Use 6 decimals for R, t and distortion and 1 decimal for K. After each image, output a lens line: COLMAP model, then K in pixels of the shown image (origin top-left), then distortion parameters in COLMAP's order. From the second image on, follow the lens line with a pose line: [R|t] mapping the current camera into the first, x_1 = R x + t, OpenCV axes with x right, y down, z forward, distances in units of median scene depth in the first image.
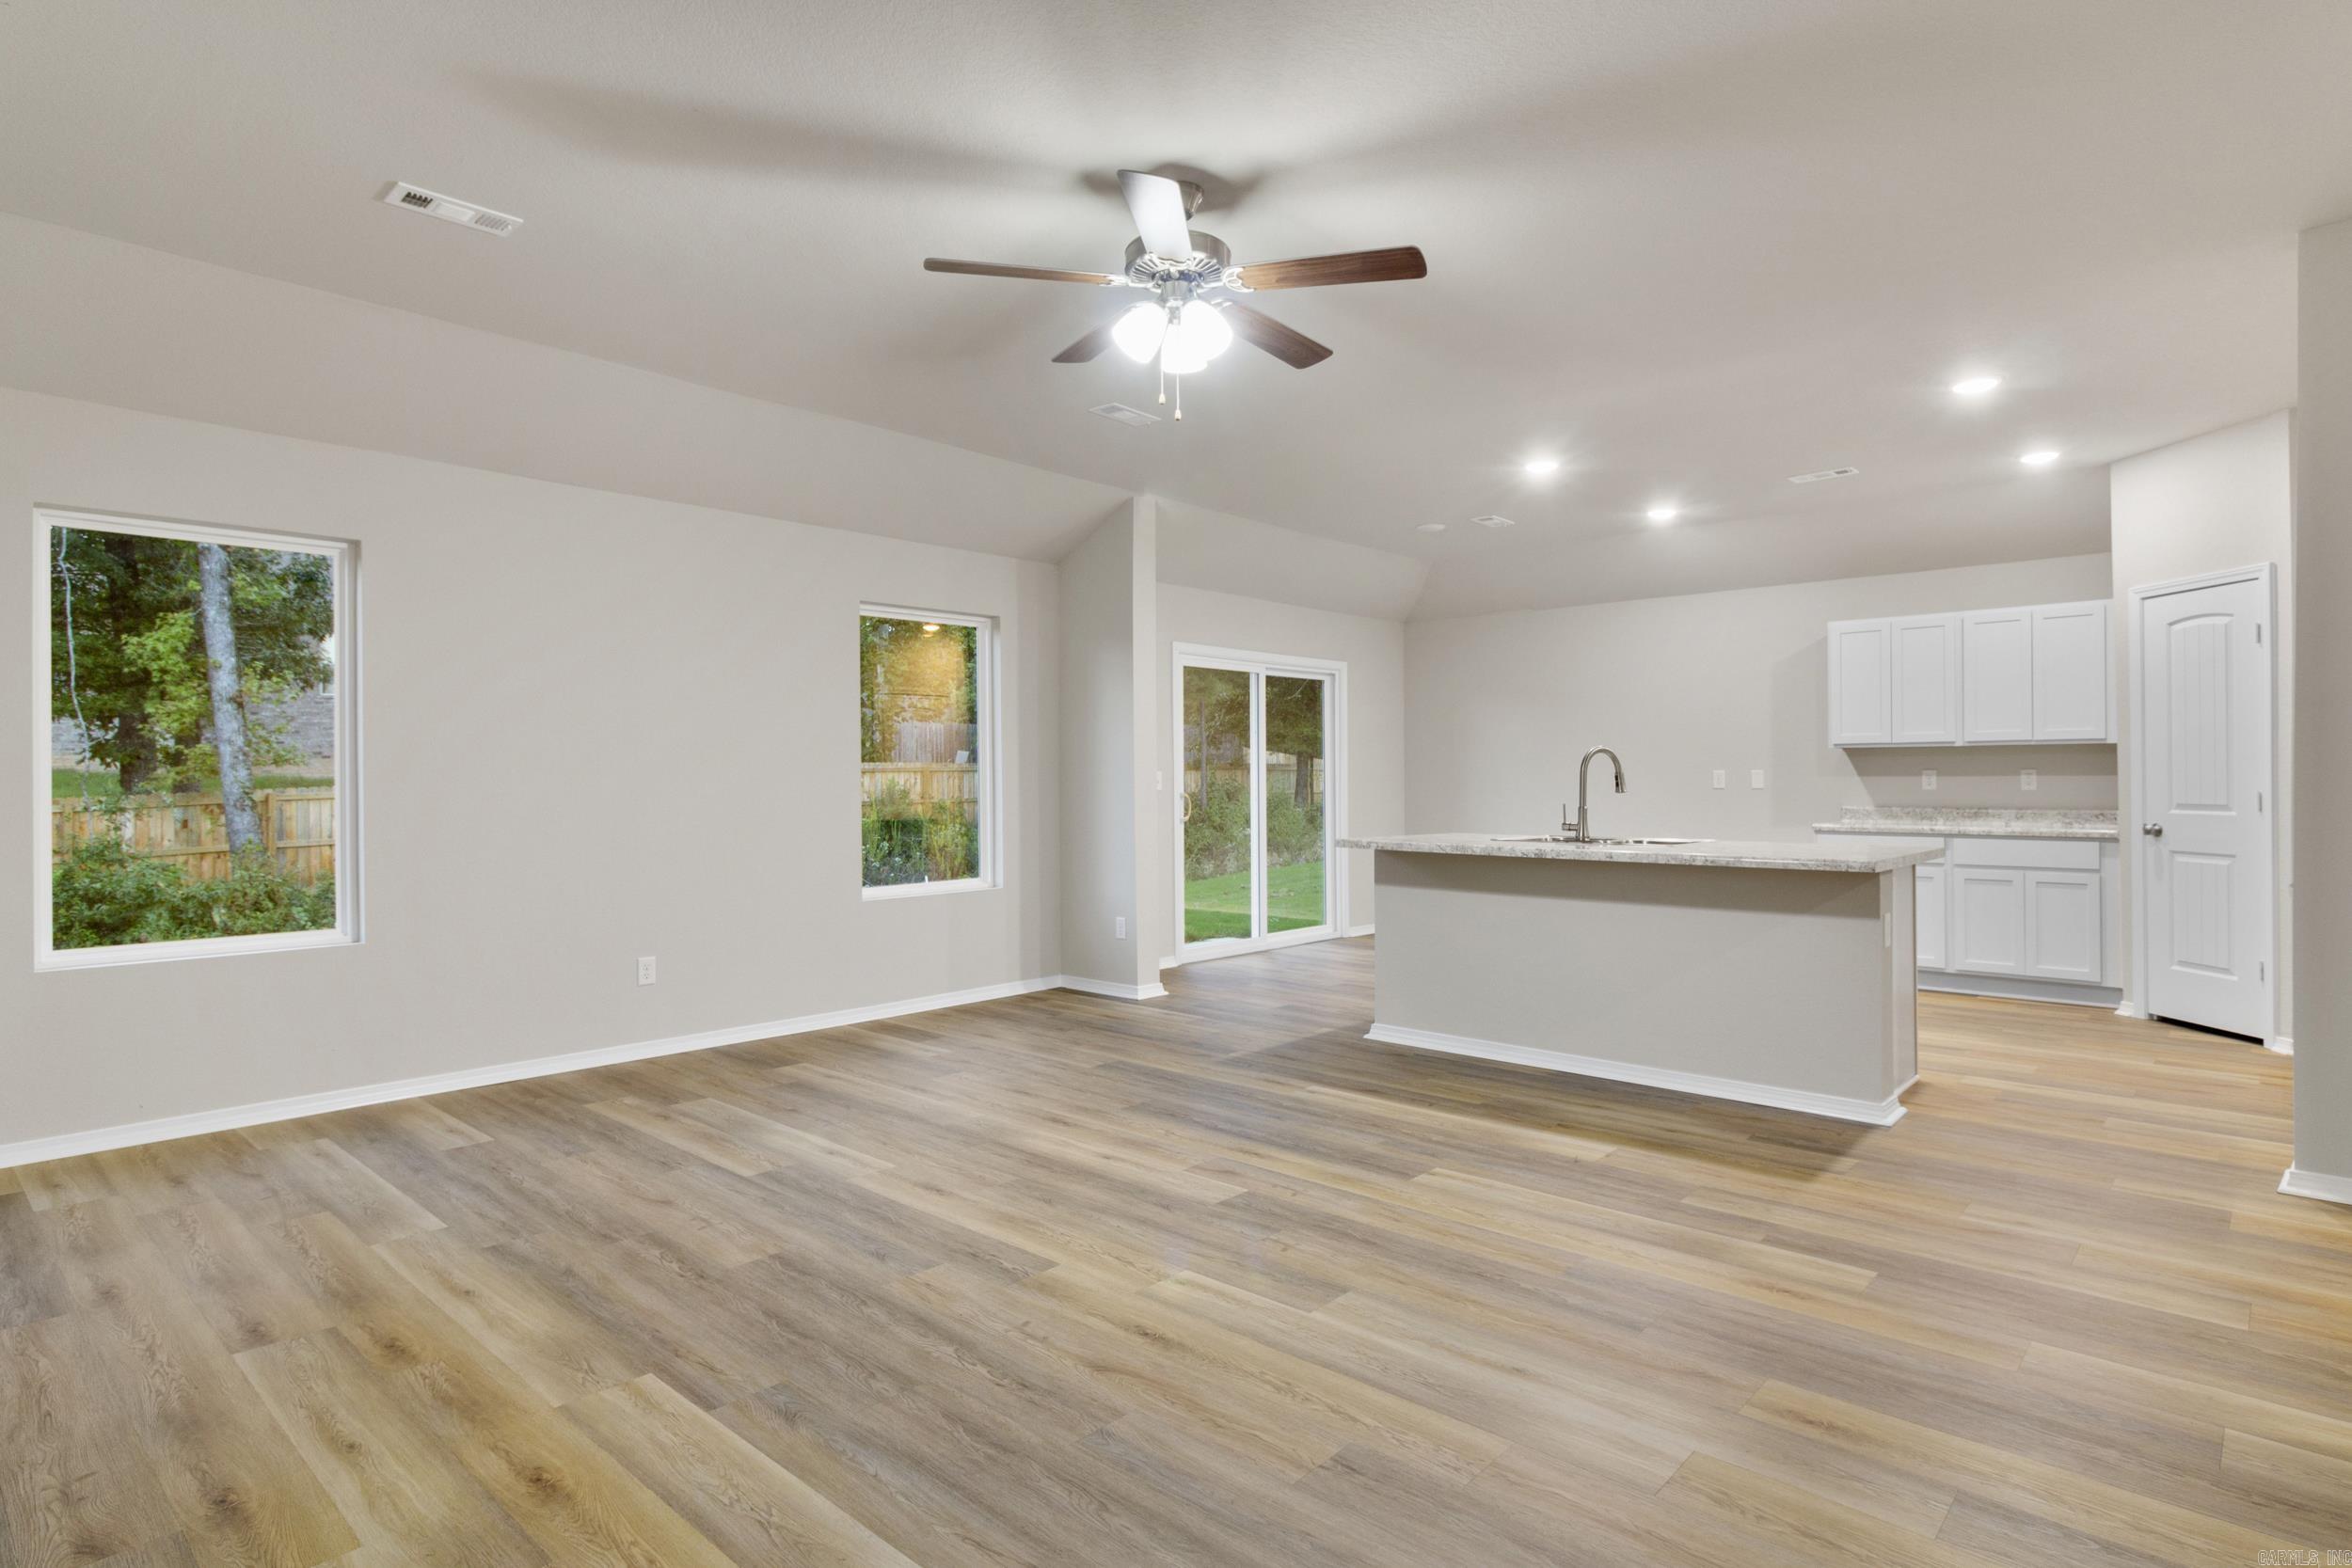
lens RADIAL K [[1229.5, 0, 1187.9], [0, 1229.5, 774.6], [0, 0, 1]] dist [0.000212, 0.000928]
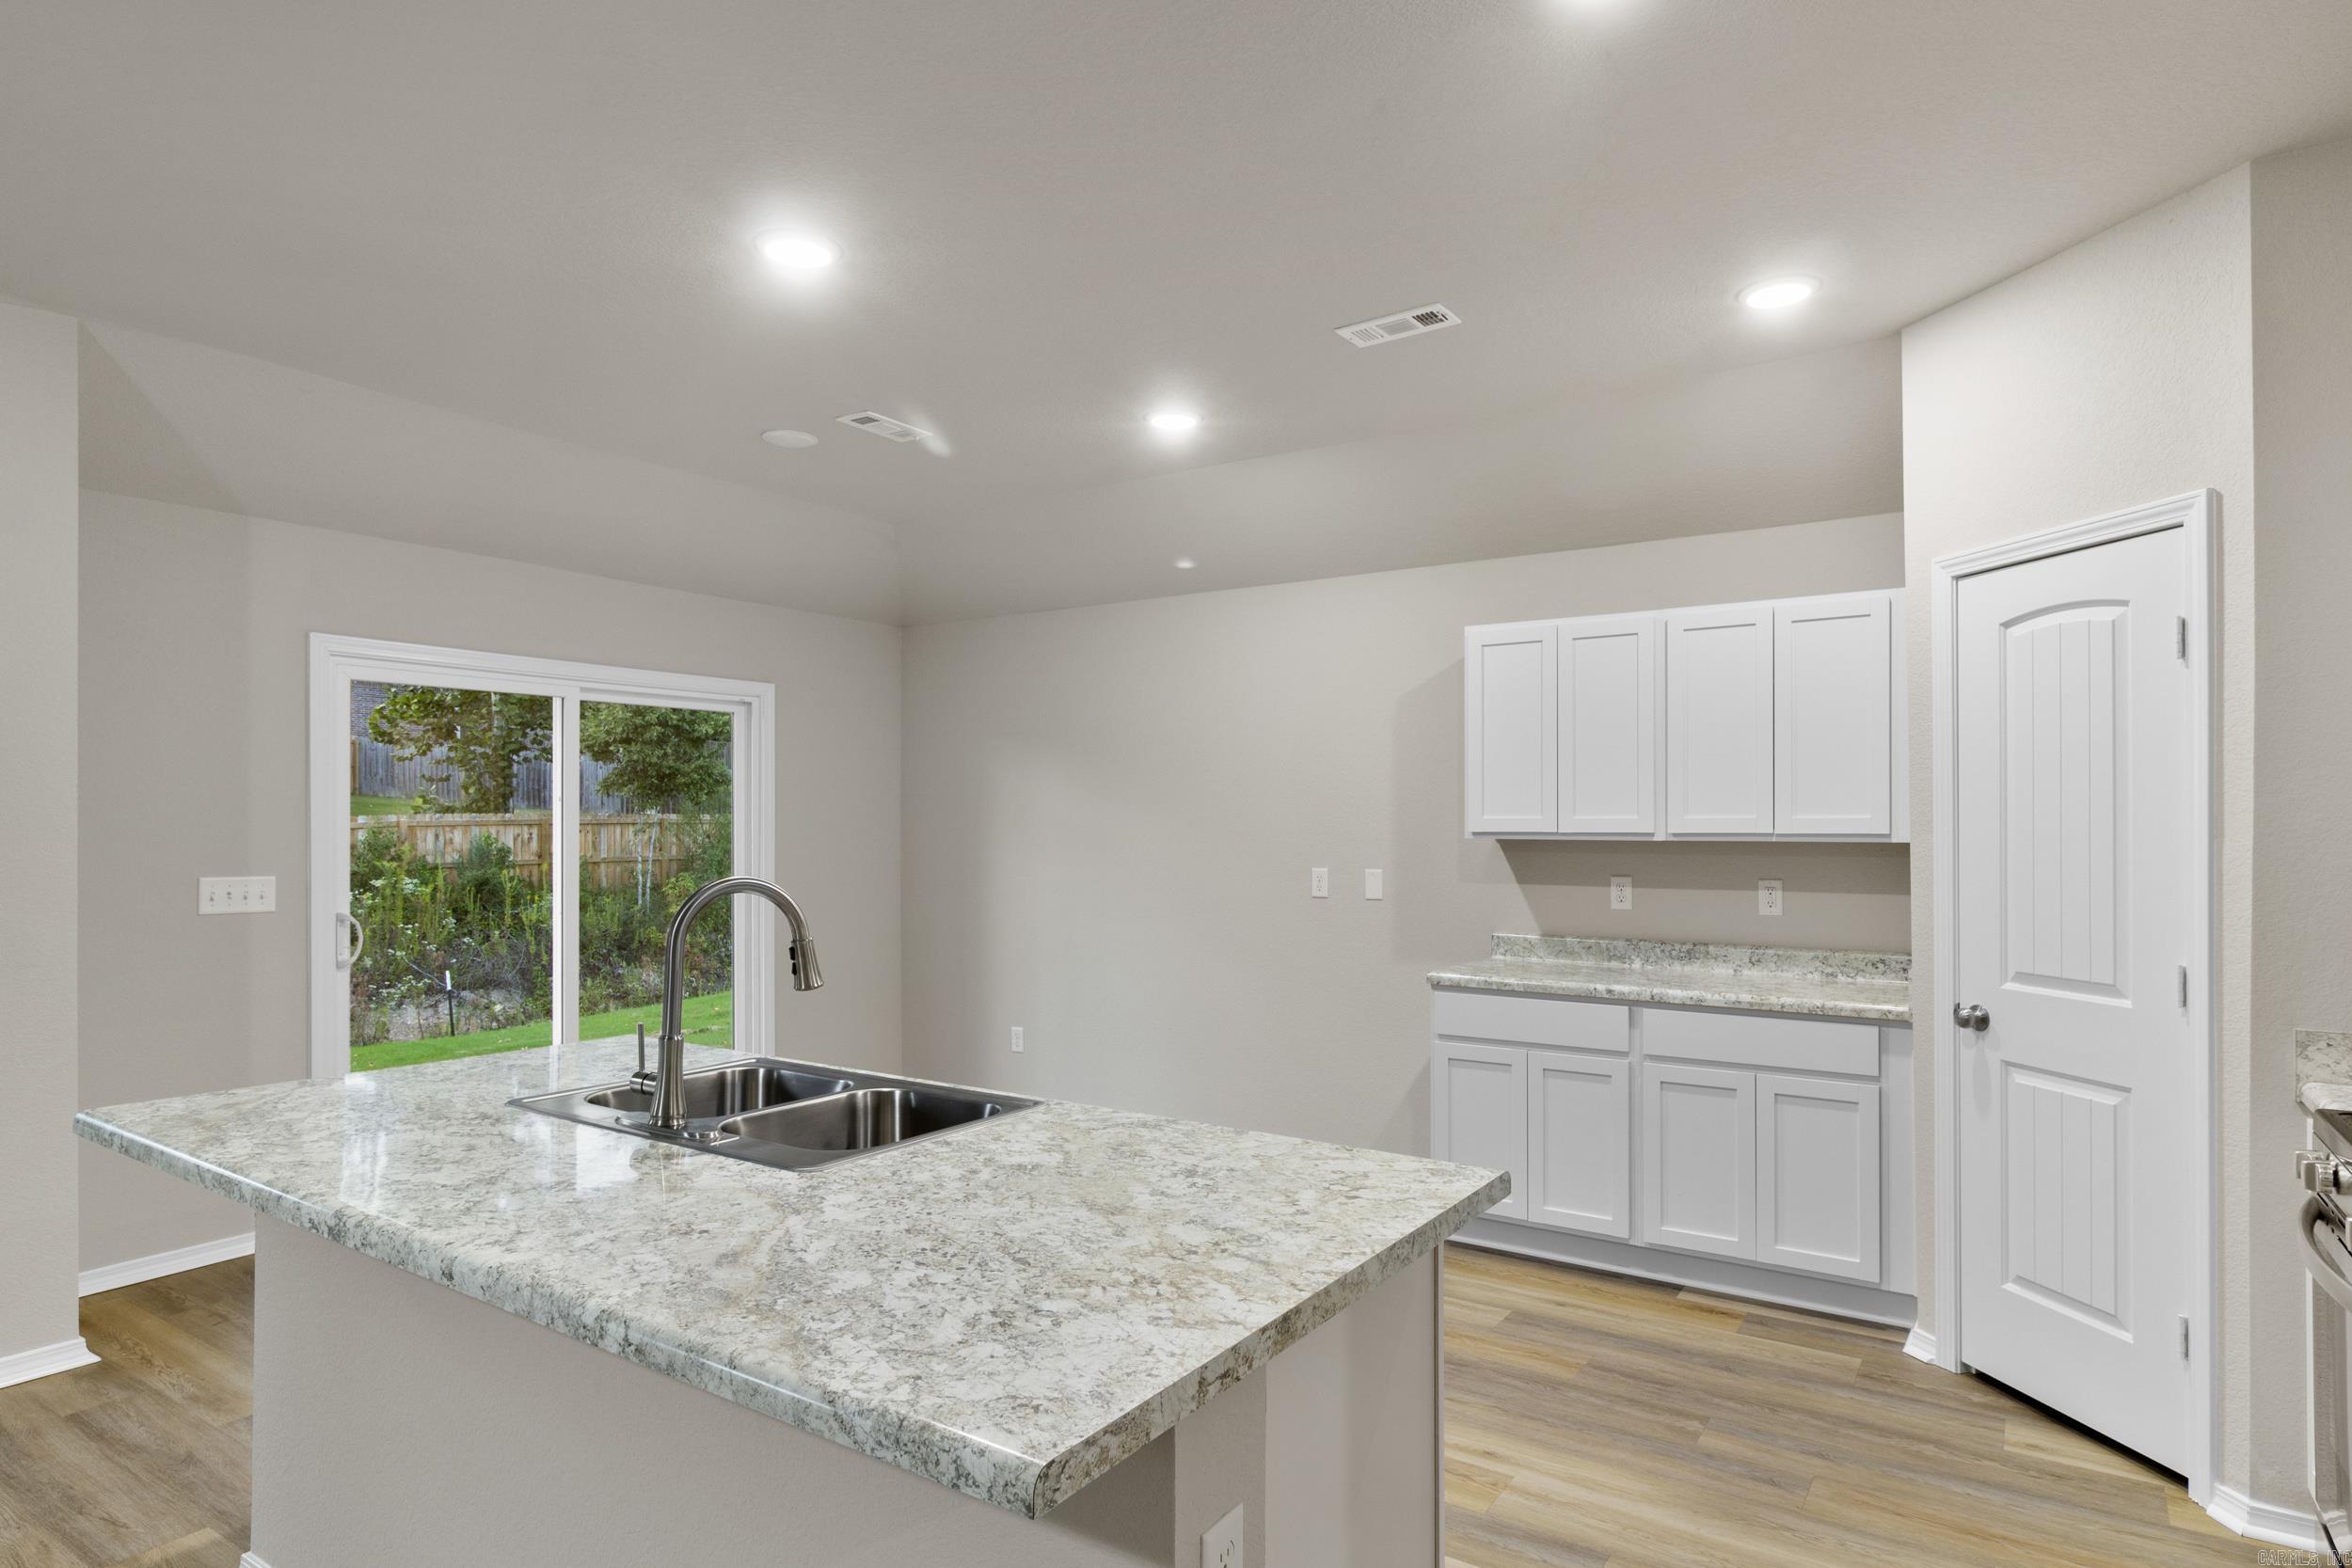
lens RADIAL K [[1284.5, 0, 1199.2], [0, 1284.5, 820.6], [0, 0, 1]] dist [0.002246, 0.001292]
pose [[0.988008, 0.005415, 0.154305, 0.411750], [-0.005545, 0.999985, 0.000411, -0.041223], [-0.154301, -0.001262, 0.988023, 0.561069]]
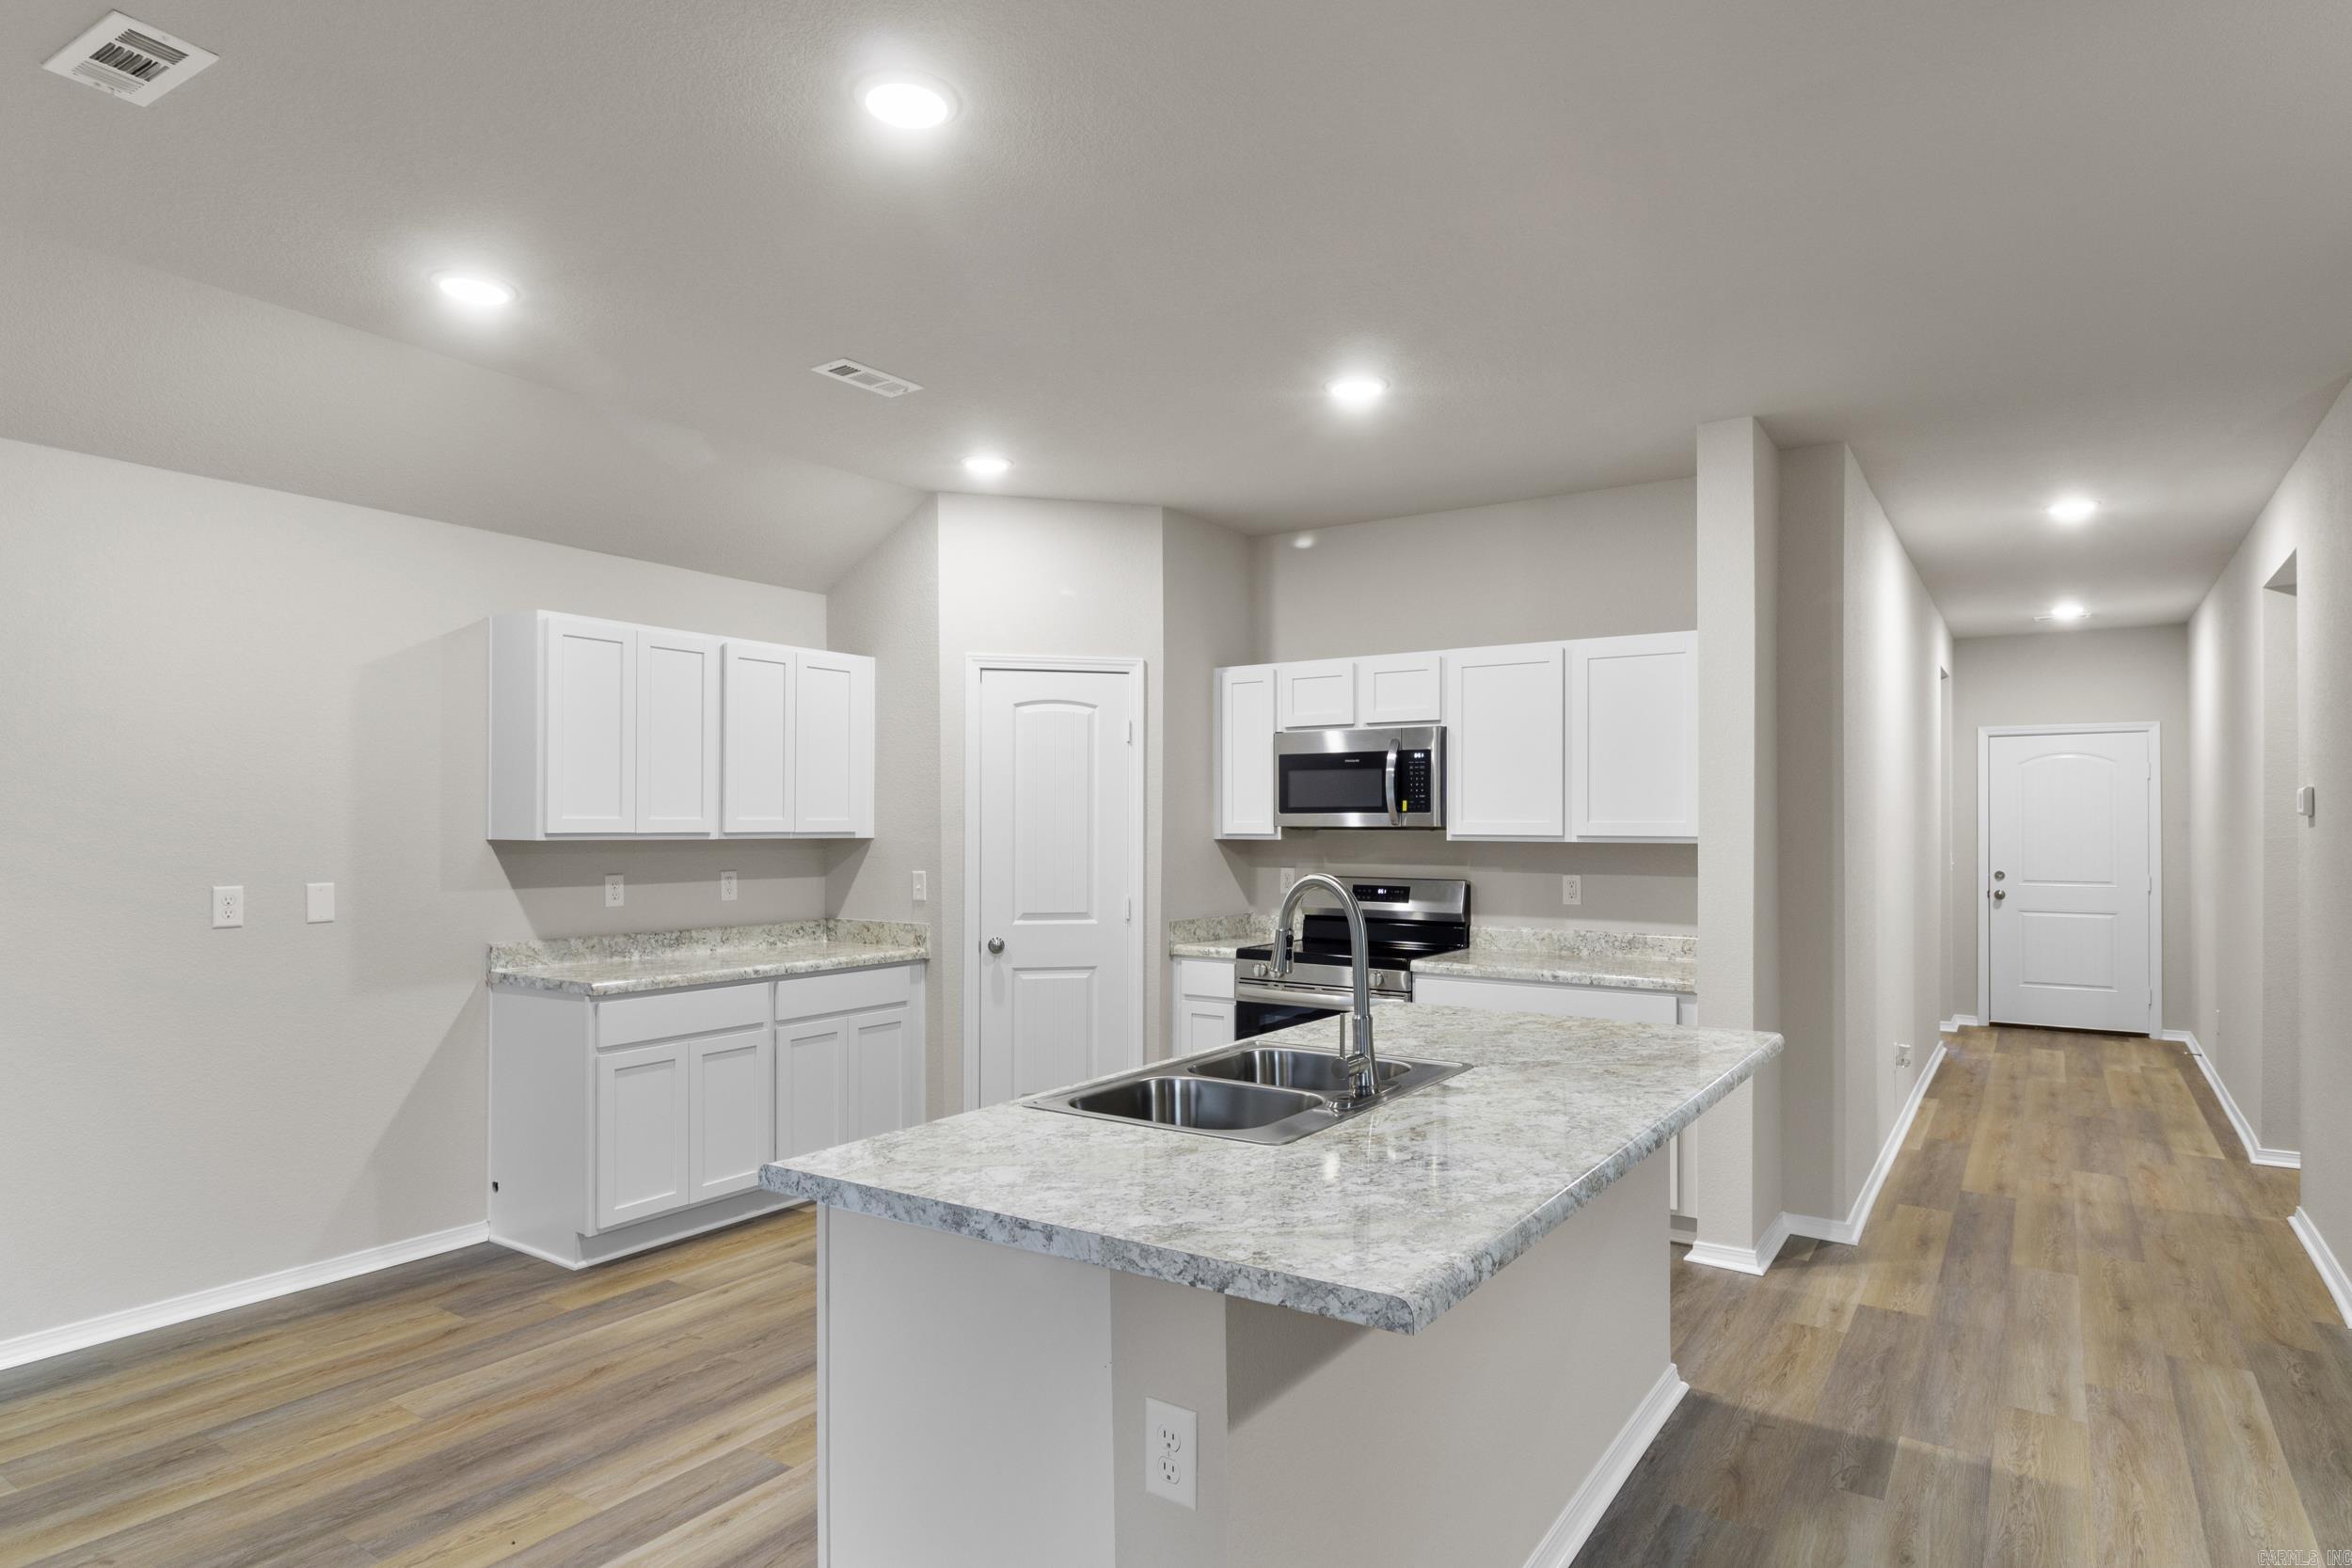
lens RADIAL K [[1284.5, 0, 1199.2], [0, 1284.5, 820.6], [0, 0, 1]] dist [0.002246, 0.001292]
pose [[-0.152582, 0.006523, 0.988269, -0.119358], [-0.005707, 0.999956, -0.007482, -0.038377], [-0.988274, -0.006781, -0.152538, 1.099248]]
